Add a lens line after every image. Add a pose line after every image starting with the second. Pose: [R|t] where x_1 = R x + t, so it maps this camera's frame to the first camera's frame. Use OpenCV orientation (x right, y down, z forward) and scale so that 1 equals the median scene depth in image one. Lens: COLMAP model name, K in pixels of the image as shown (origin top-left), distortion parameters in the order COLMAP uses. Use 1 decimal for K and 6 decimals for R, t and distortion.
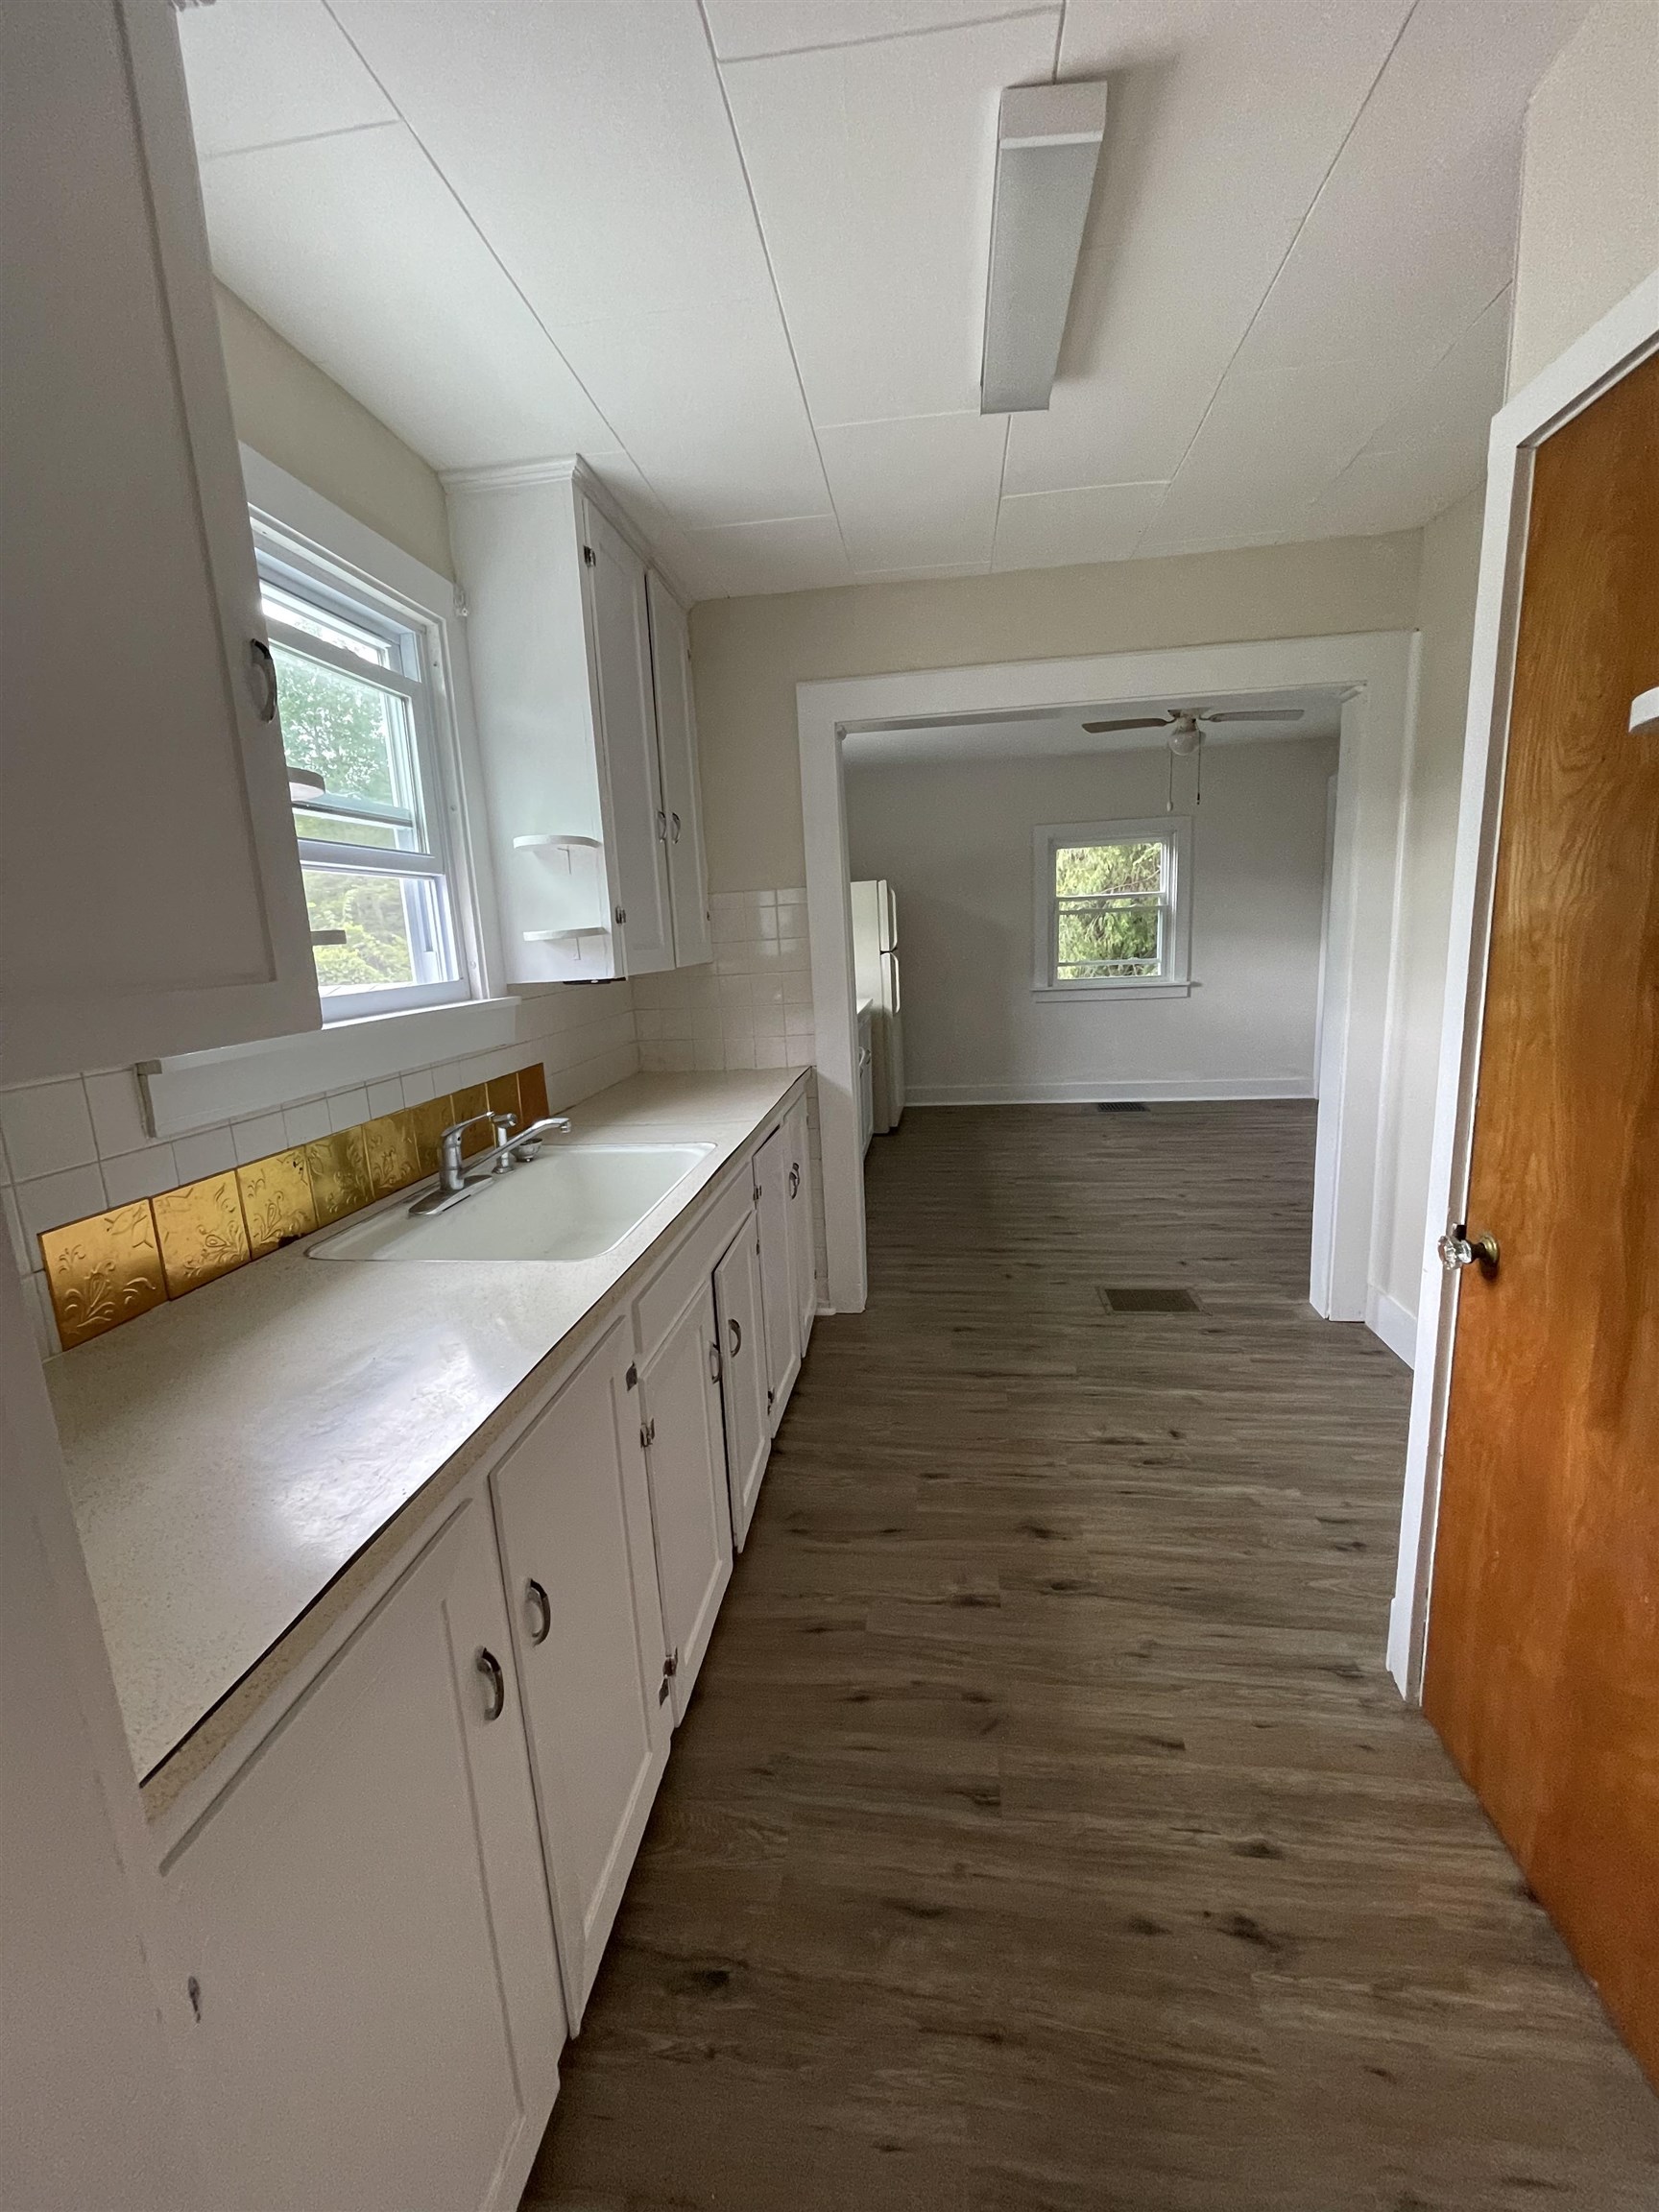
lens RADIAL K [[887.7, 0, 815.5], [0, 887.7, 1087.7], [0, 0, 1]] dist [-0.006757, -0.000761]
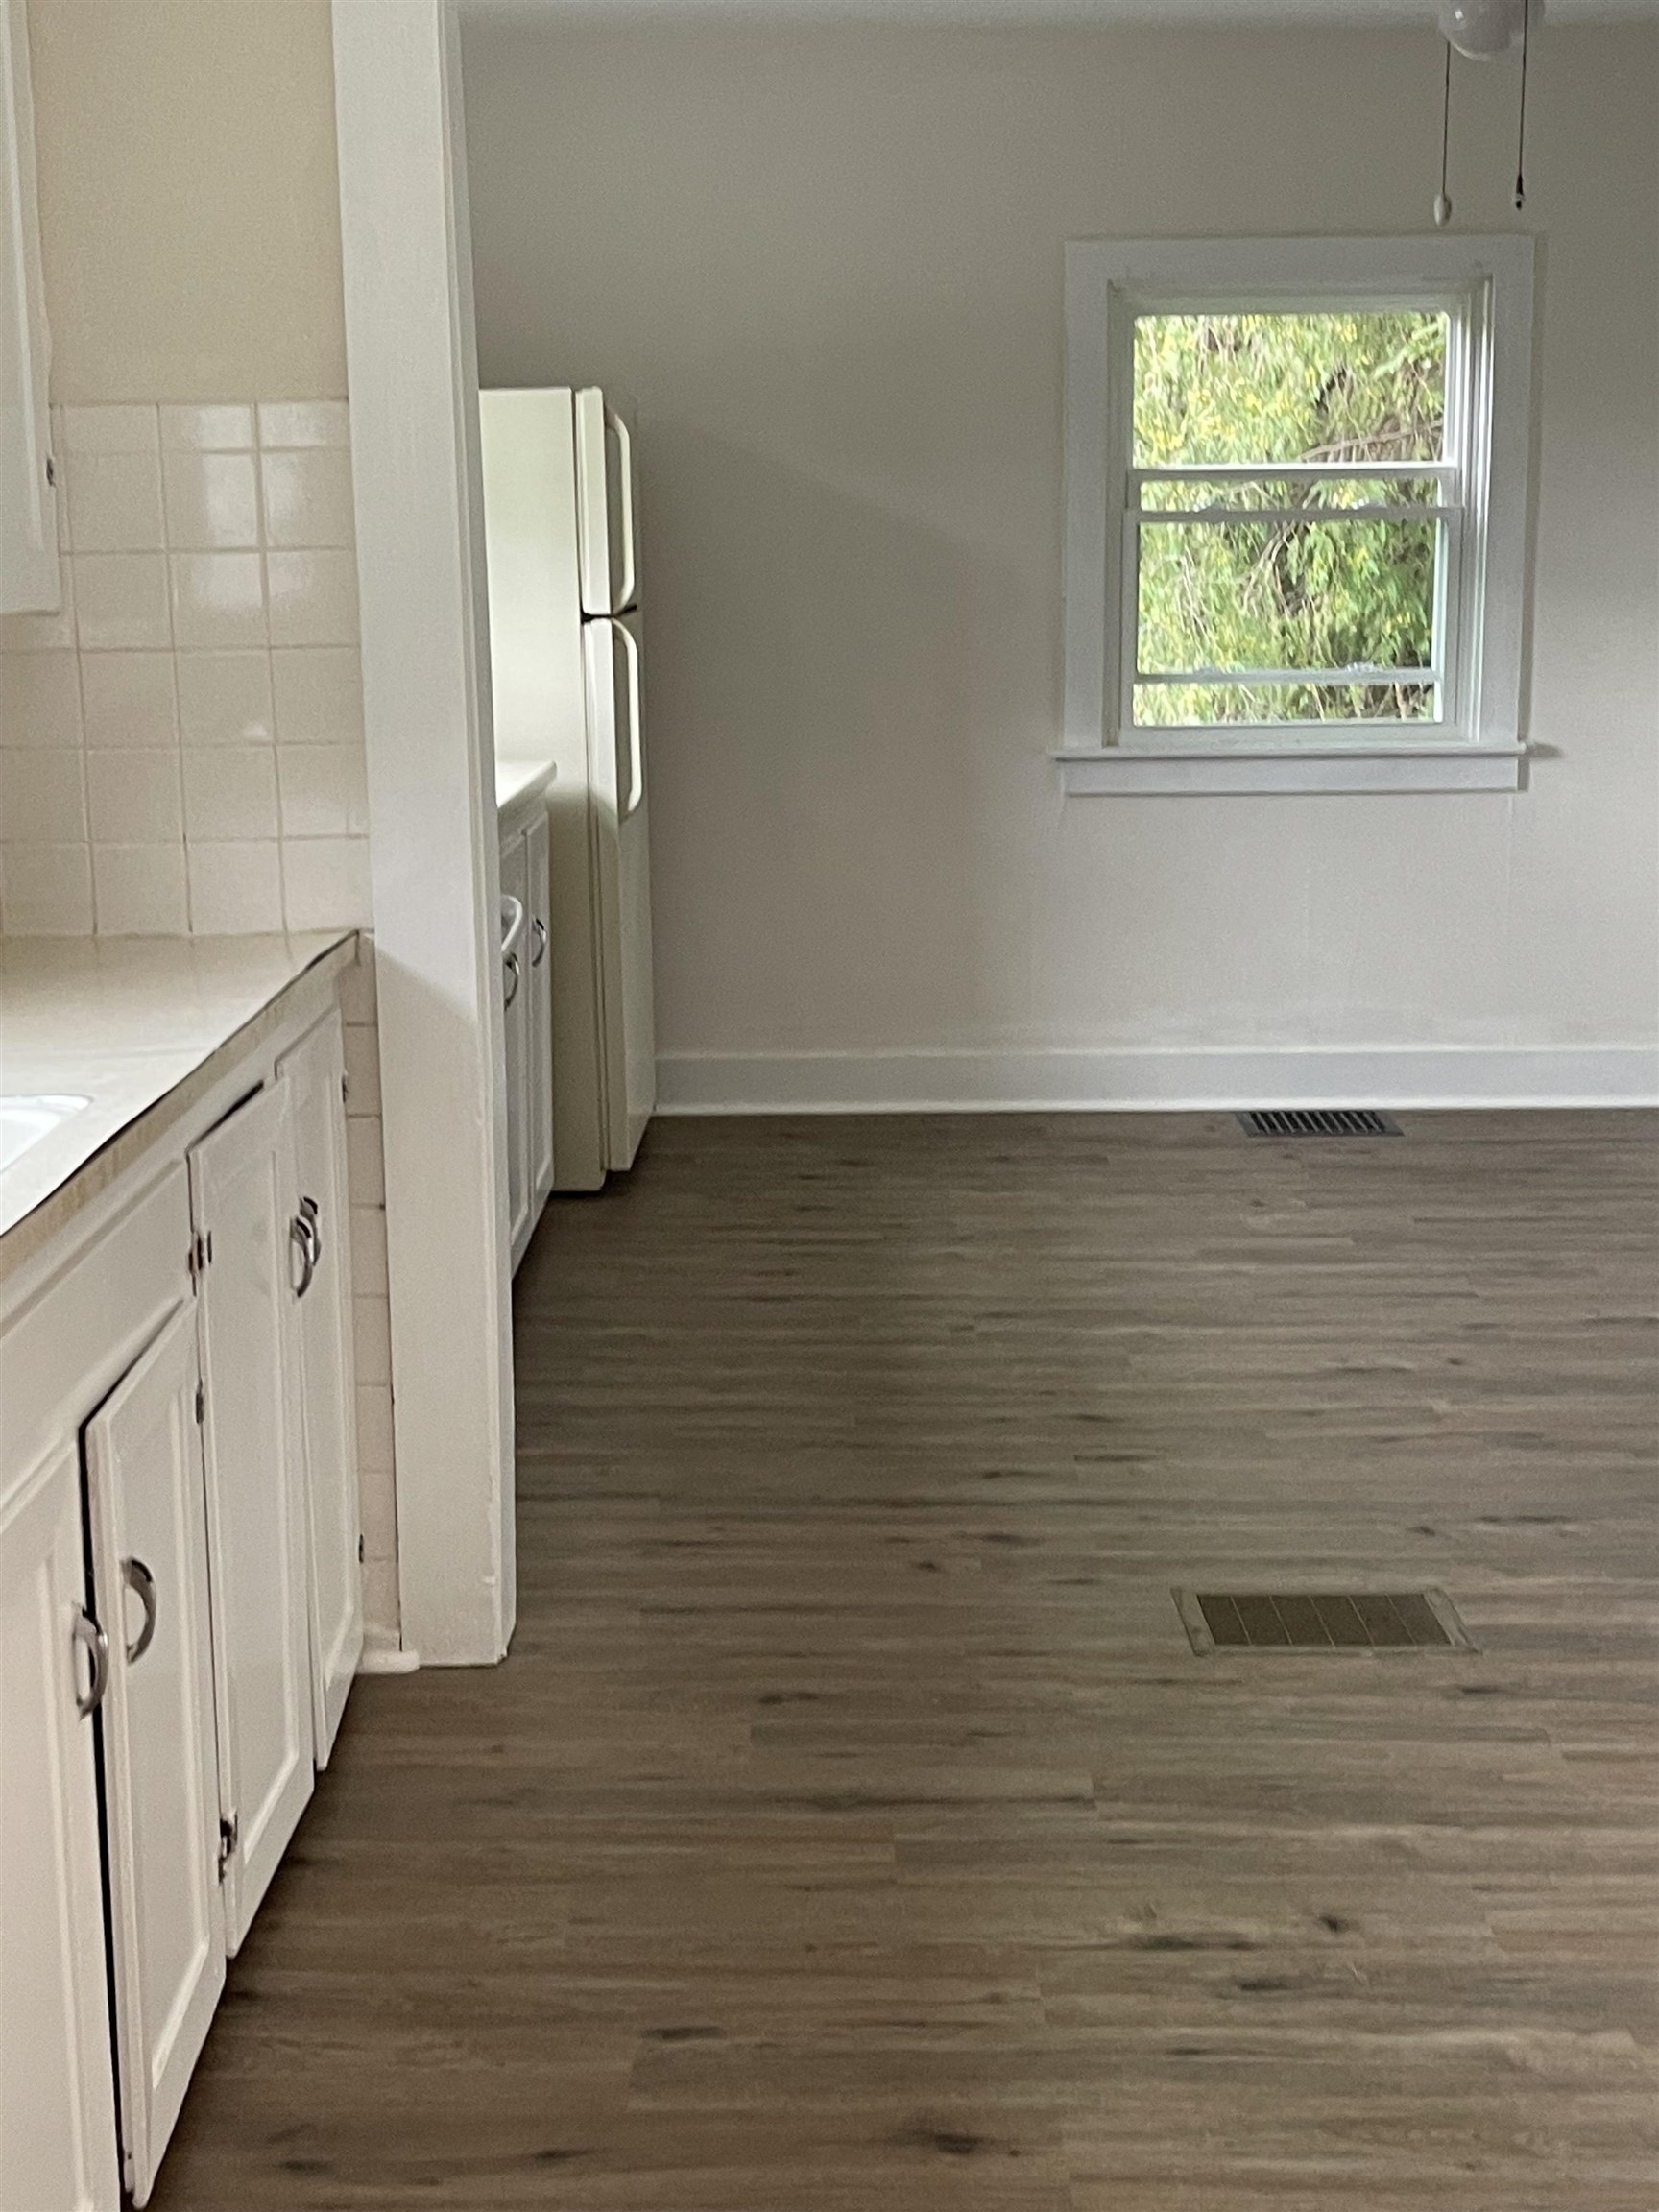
lens RADIAL K [[3075.9, 0, 807.0], [0, 3075.9, 1114.0], [0, 0, 1]] dist [0.034096, 0.000000]
pose [[0.989802, 0.014686, 0.141692, 0.000003], [-0.014996, 0.999887, 0.001124, 0.037754], [-0.141659, -0.003238, 0.989910, -0.168006]]
